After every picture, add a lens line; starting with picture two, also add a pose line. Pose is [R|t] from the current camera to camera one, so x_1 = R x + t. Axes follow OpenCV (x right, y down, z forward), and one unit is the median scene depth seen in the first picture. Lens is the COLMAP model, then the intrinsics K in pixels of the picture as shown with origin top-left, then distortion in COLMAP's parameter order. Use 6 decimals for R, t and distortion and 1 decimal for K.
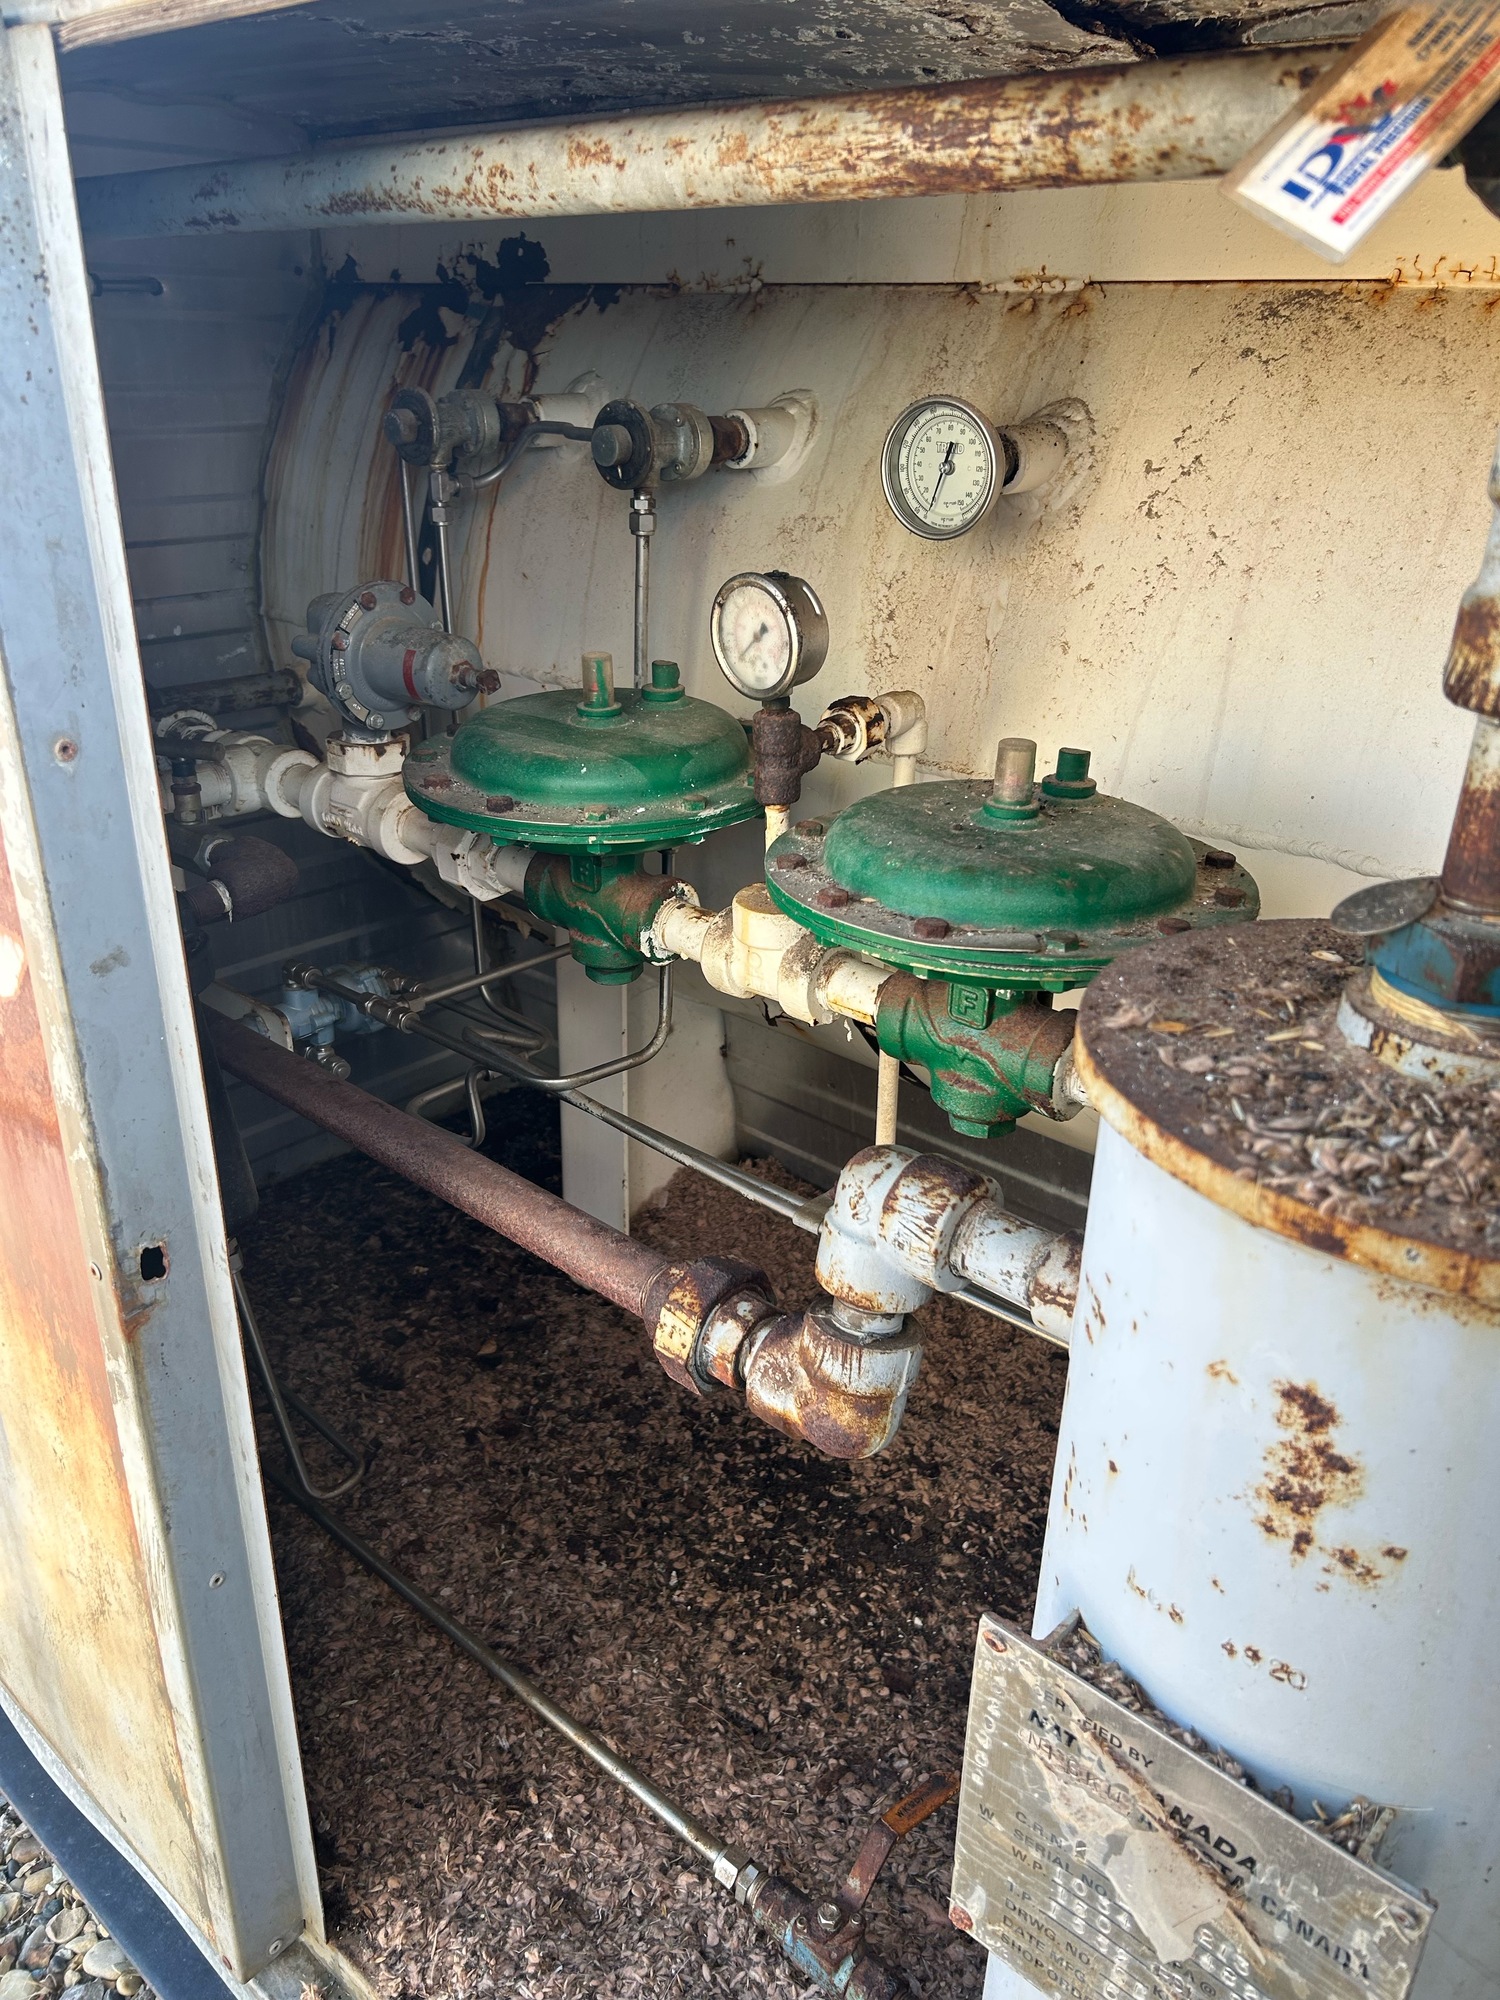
lens RADIAL K [[1530.0, 0, 762.4], [0, 1530.0, 1009.8], [0, 0, 1]] dist [0.025283, -0.027863]
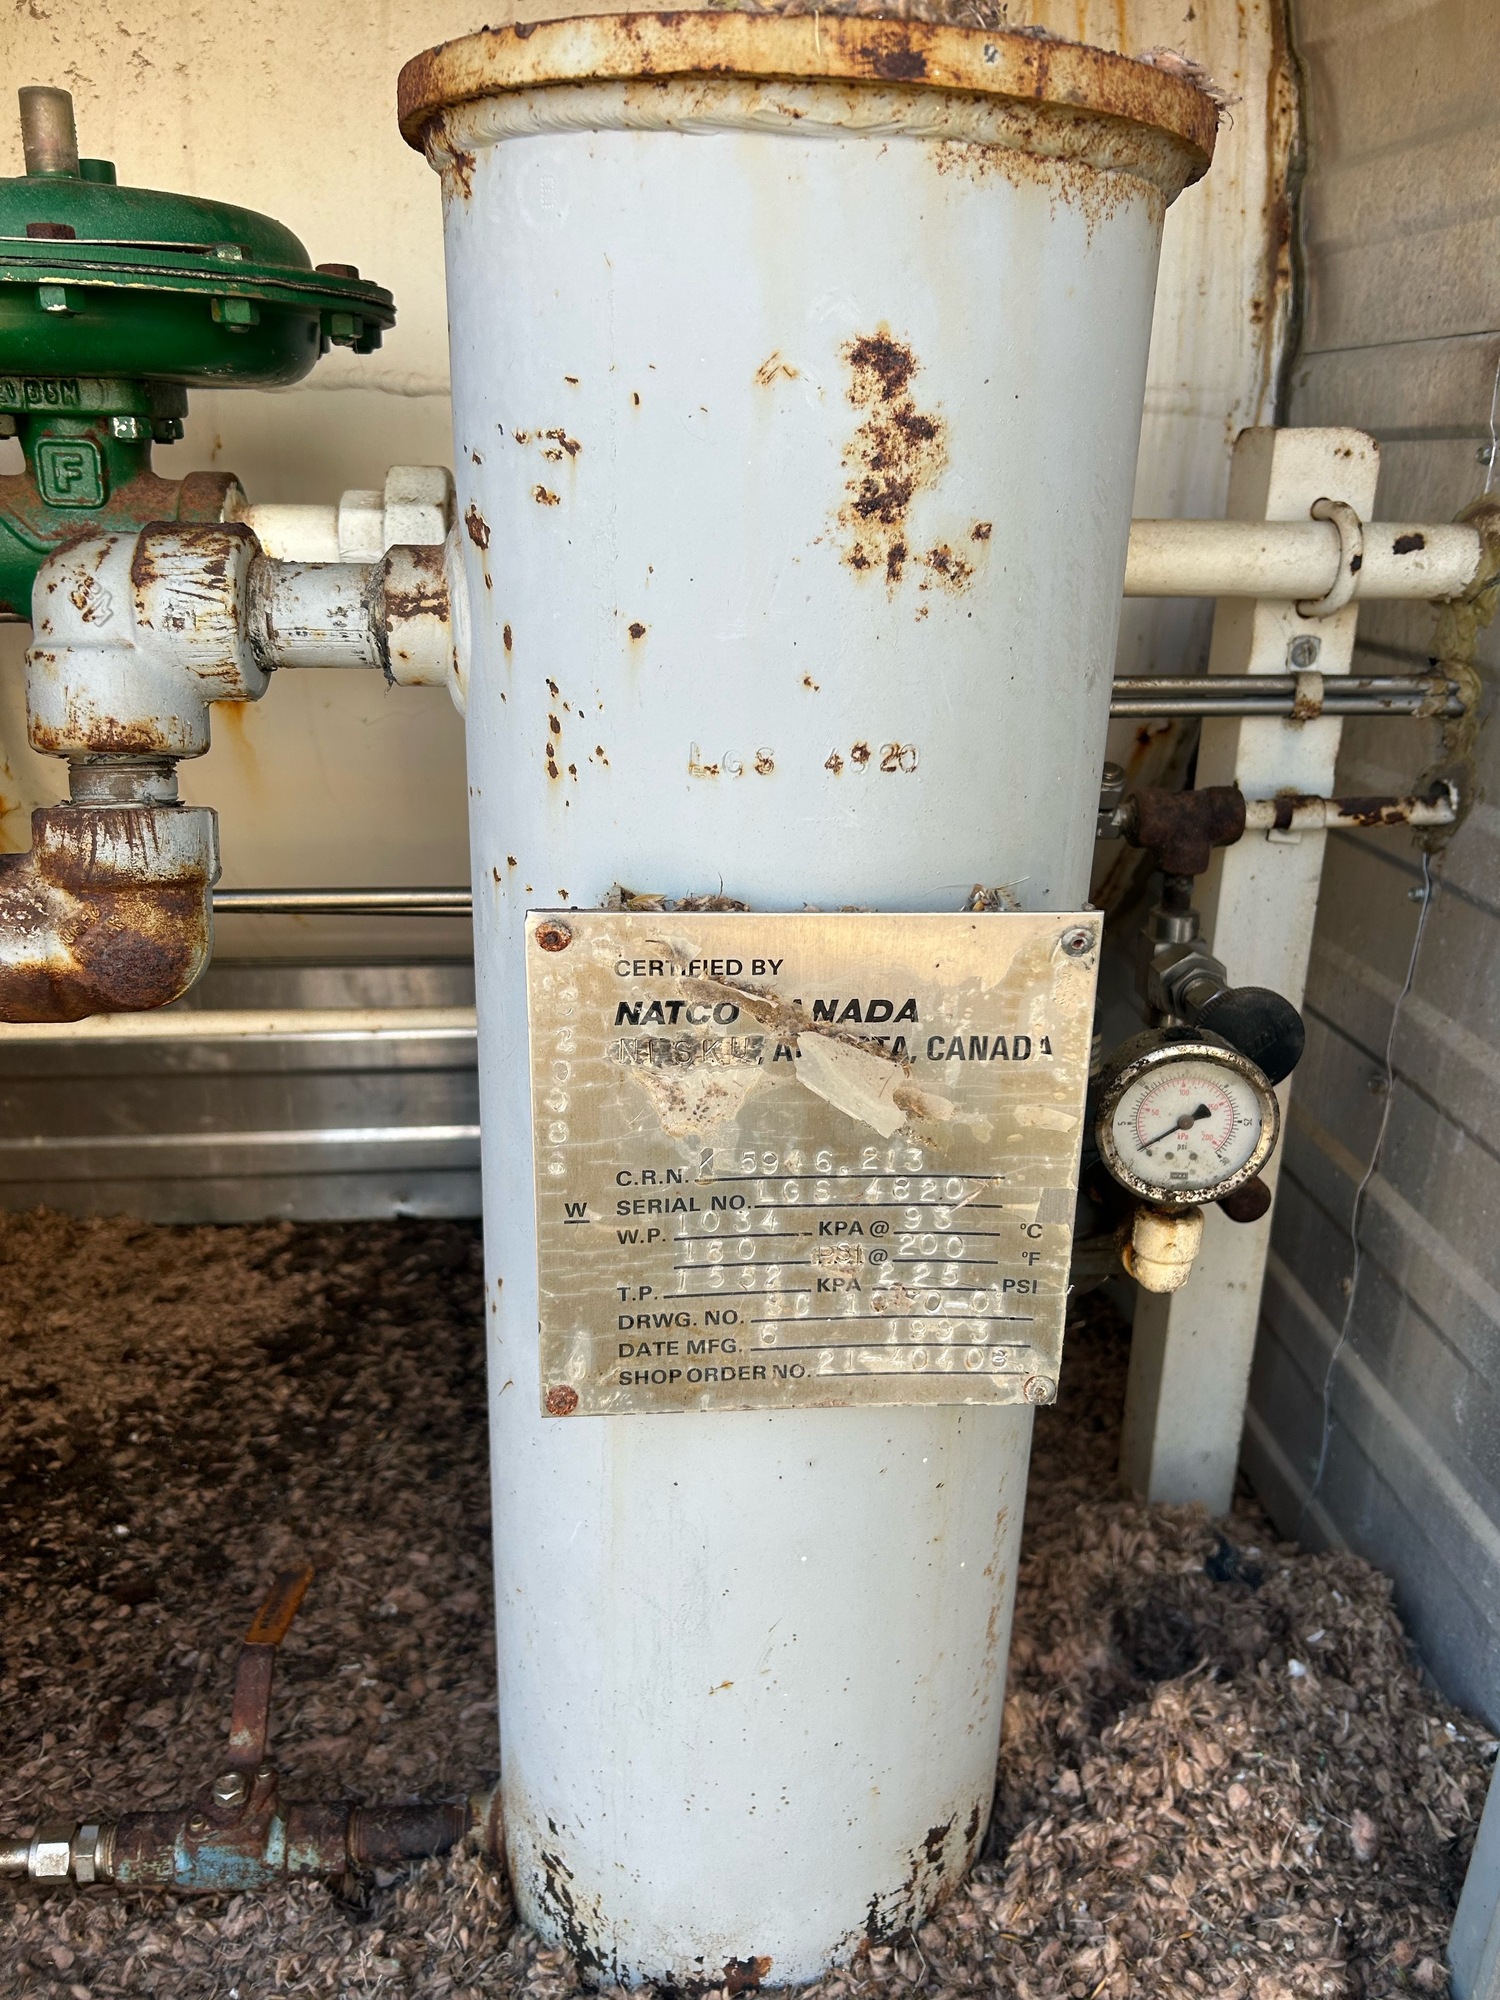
lens RADIAL K [[1530.0, 0, 752.2], [0, 1530.0, 1004.4], [0, 0, 1]] dist [0.025283, -0.027863]
pose [[0.687134, -0.257608, 0.679327, -0.279416], [0.300414, 0.952094, 0.057177, 0.390165], [-0.661512, 0.164791, 0.731605, 0.344427]]
